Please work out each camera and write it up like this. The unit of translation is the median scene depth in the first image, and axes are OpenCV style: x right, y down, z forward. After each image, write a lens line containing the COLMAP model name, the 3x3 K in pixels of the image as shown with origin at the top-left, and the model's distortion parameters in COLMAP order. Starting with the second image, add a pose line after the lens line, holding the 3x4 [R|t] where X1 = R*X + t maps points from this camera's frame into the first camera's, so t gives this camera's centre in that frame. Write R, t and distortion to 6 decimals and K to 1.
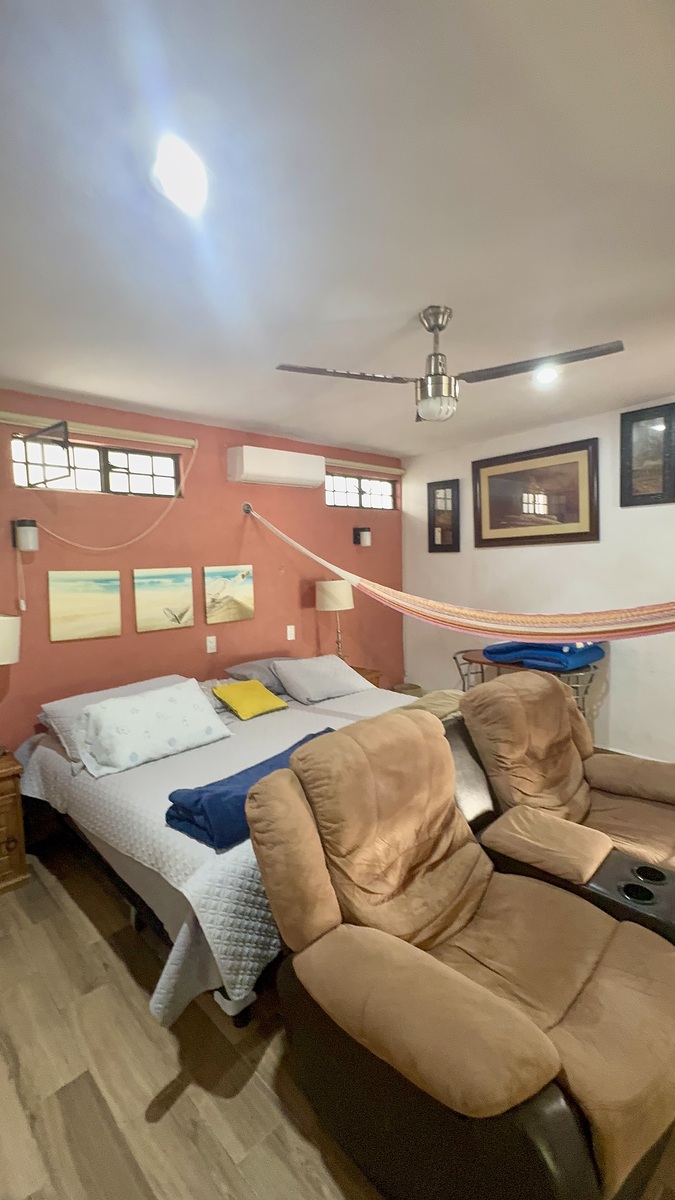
lens RADIAL K [[534.1, 0, 344.5], [0, 534.1, 599.3], [0, 0, 1]] dist [0.000139, 0.016121]
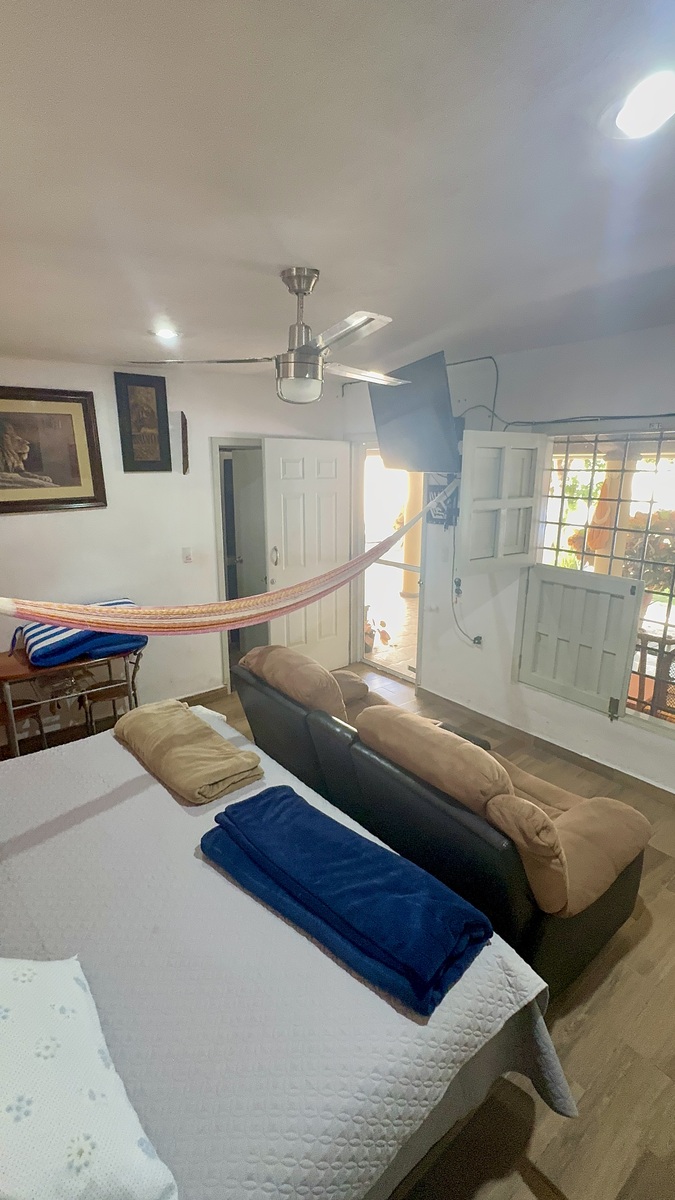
lens RADIAL K [[534.1, 0, 344.5], [0, 534.1, 599.3], [0, 0, 1]] dist [0.000139, 0.016121]
pose [[0.117045, -0.214925, 0.969592, -0.441999], [0.082566, 0.975028, 0.206163, -0.113975], [-0.989689, 0.055925, 0.131868, 0.486980]]
